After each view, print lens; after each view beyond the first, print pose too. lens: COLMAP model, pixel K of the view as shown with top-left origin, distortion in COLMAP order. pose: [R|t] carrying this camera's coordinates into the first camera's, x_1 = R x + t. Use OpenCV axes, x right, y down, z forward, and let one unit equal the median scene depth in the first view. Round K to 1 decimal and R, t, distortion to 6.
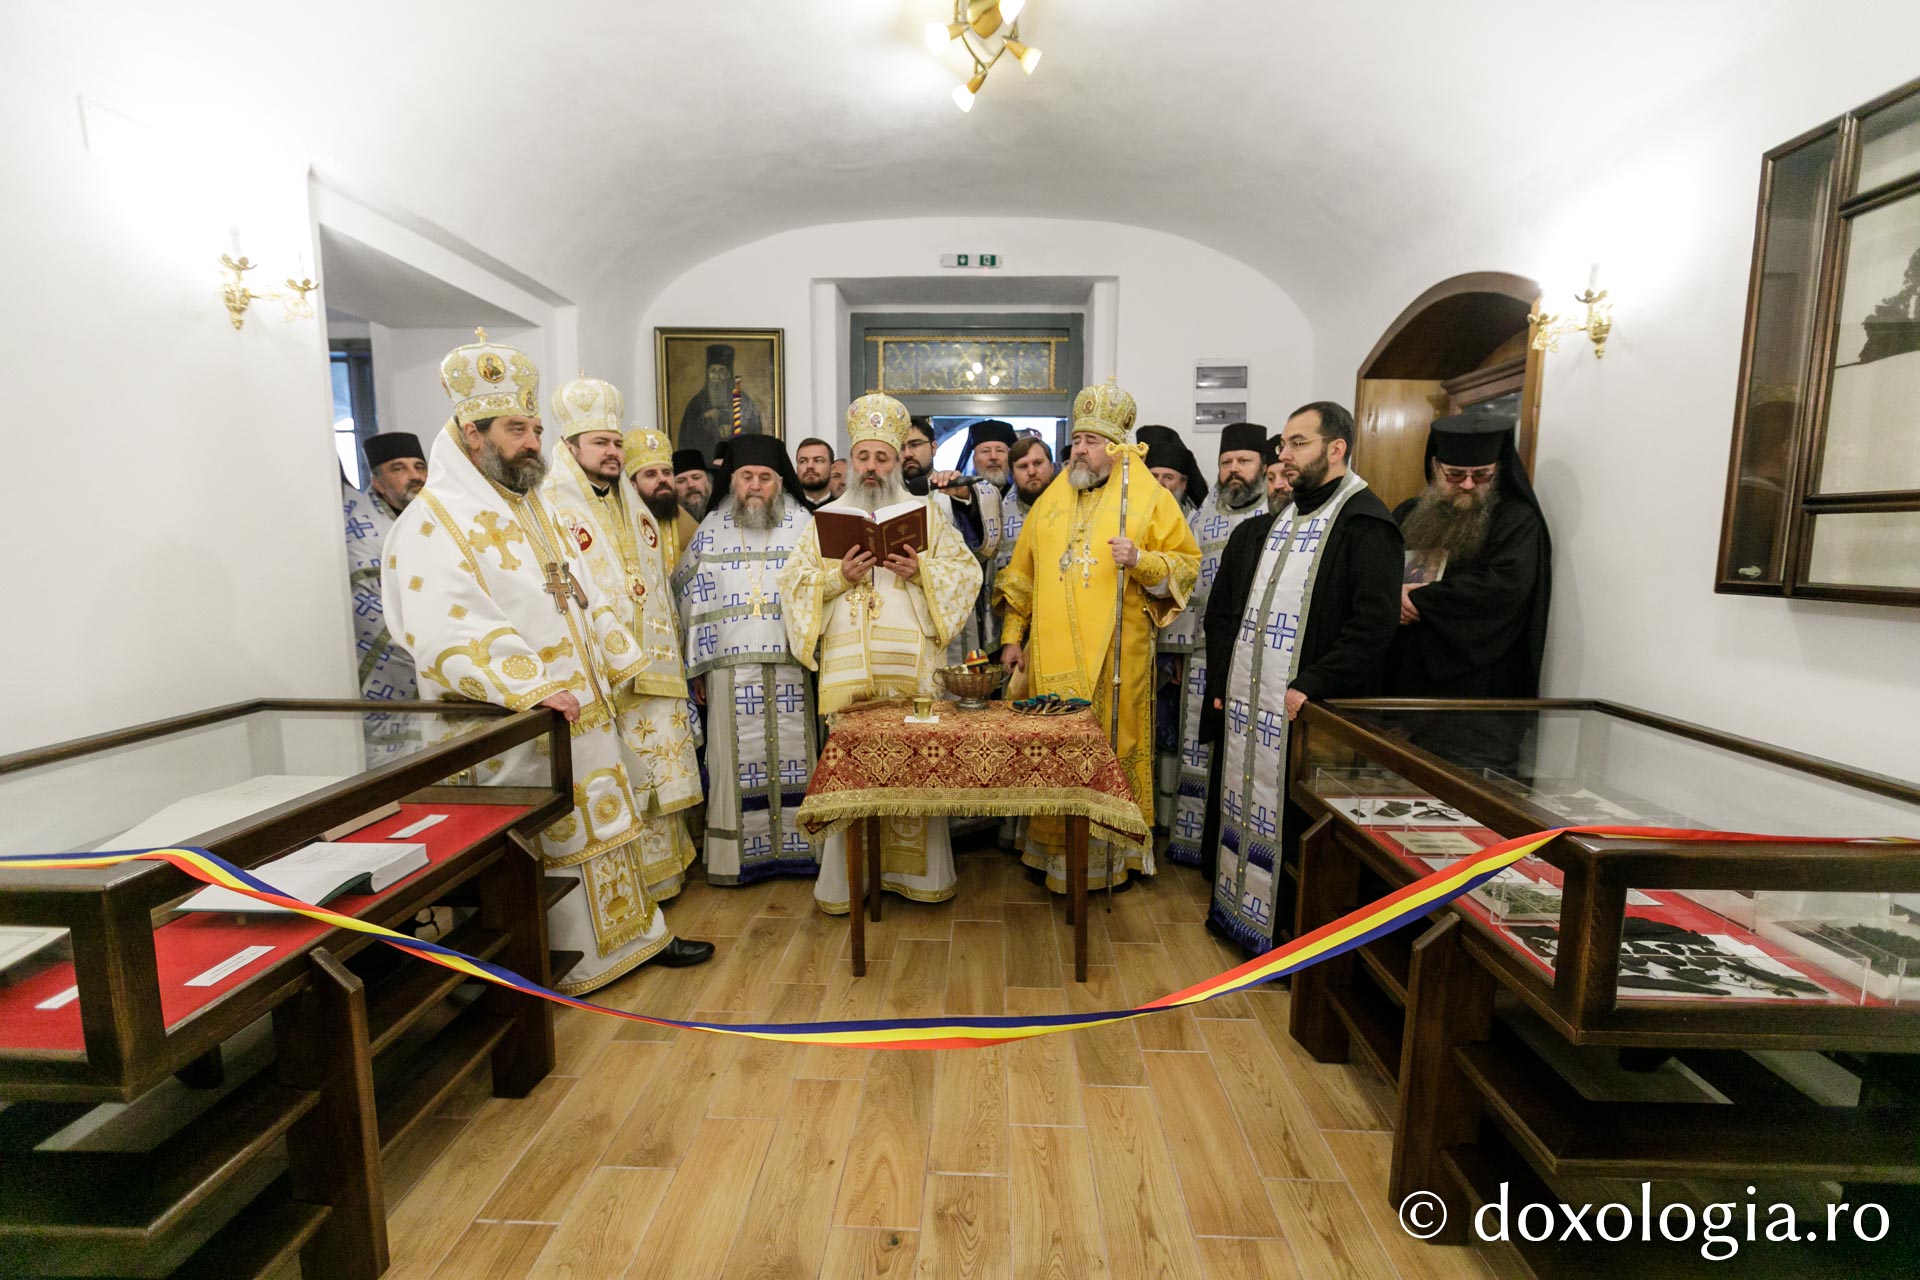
lens RADIAL K [[853.6, 0, 960.0], [0, 853.6, 640.0], [0, 0, 1]] dist [0.003417, -0.000407]
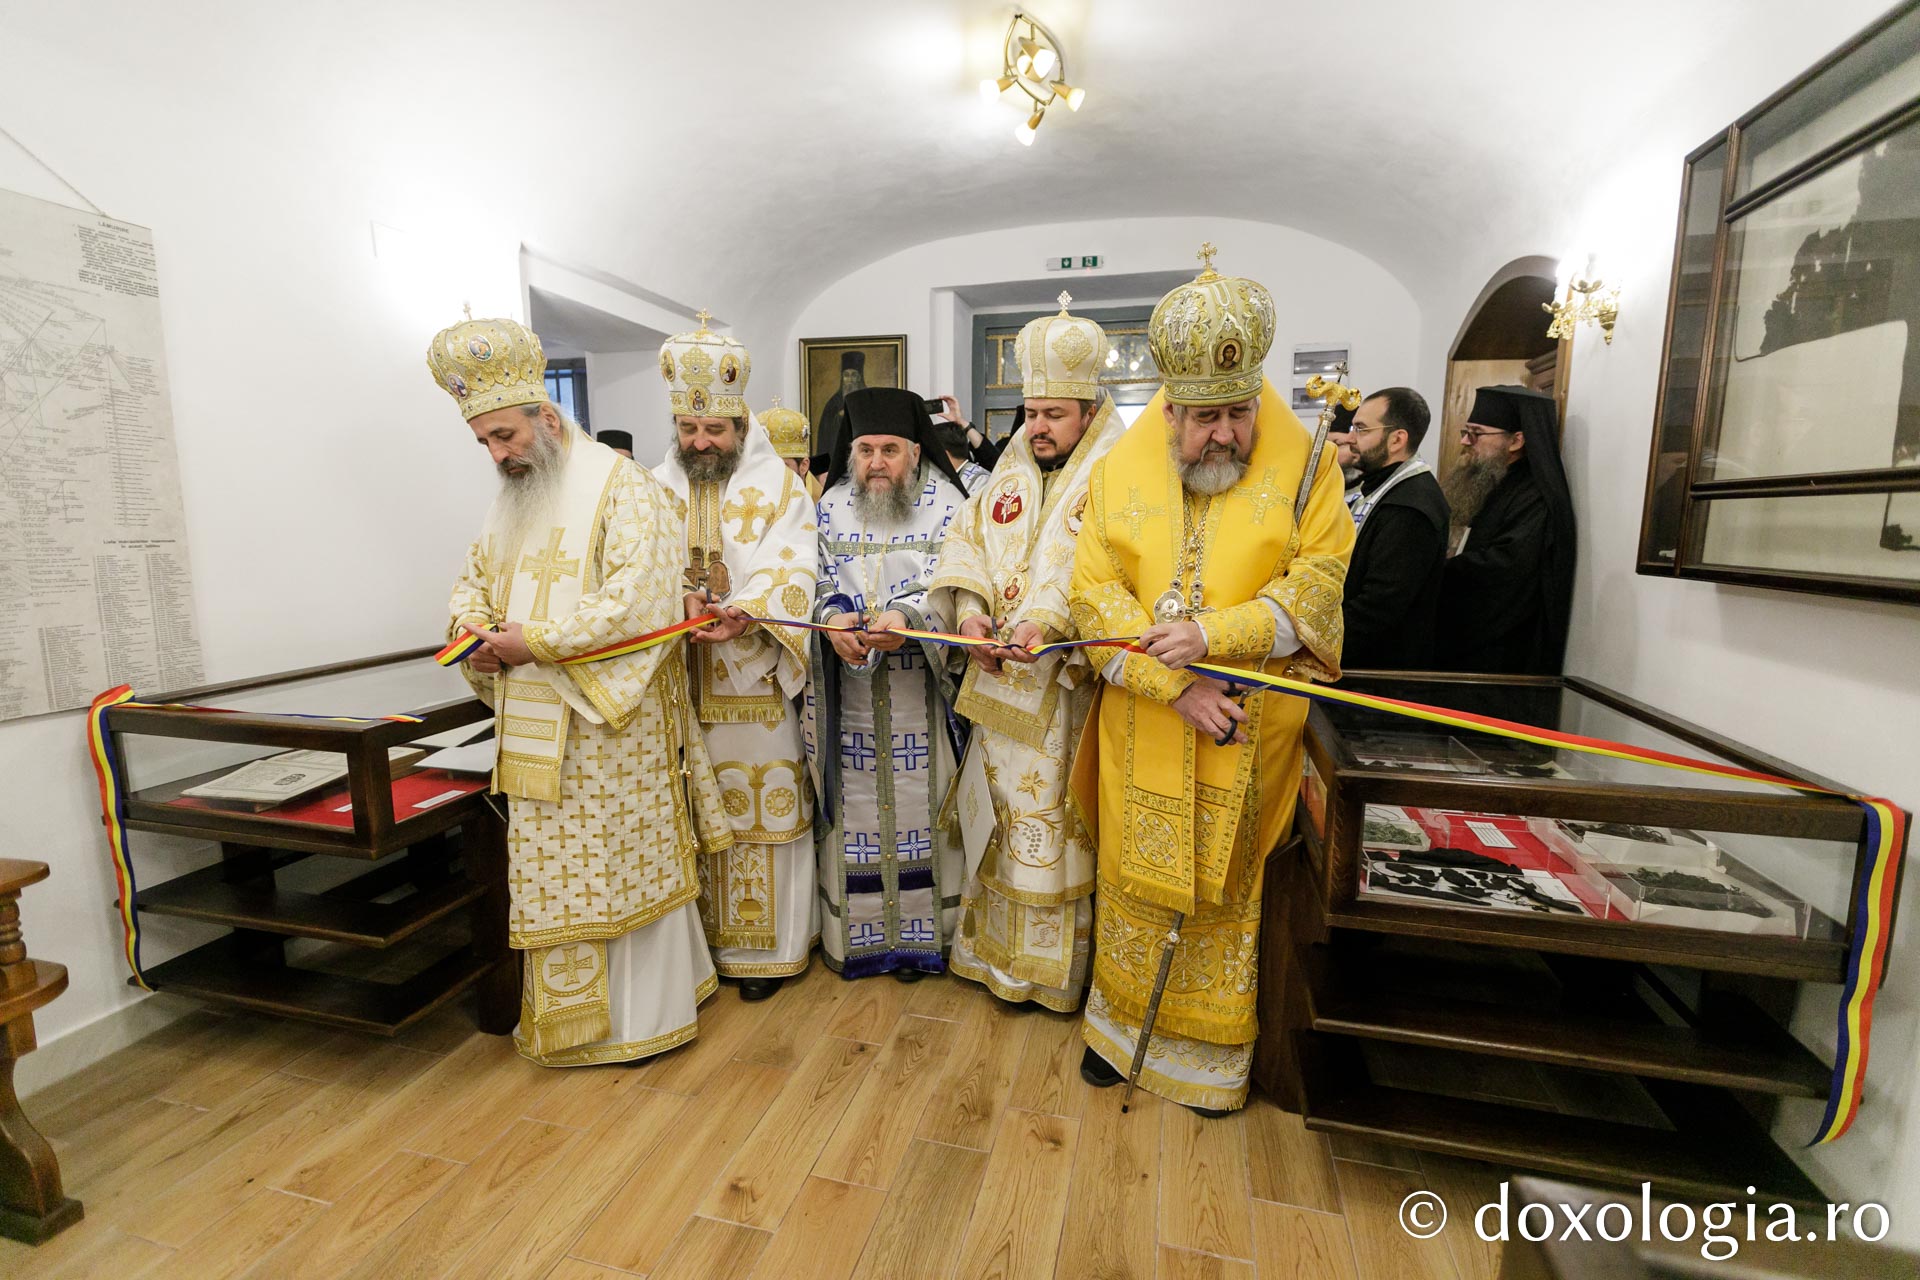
lens RADIAL K [[853.6, 0, 960.0], [0, 853.6, 640.0], [0, 0, 1]] dist [0.003417, -0.000407]
pose [[0.975288, 0.029846, -0.218912, 0.220602], [-0.025278, 0.999401, 0.023639, 0.017371], [0.219487, -0.017521, 0.975458, -0.165150]]
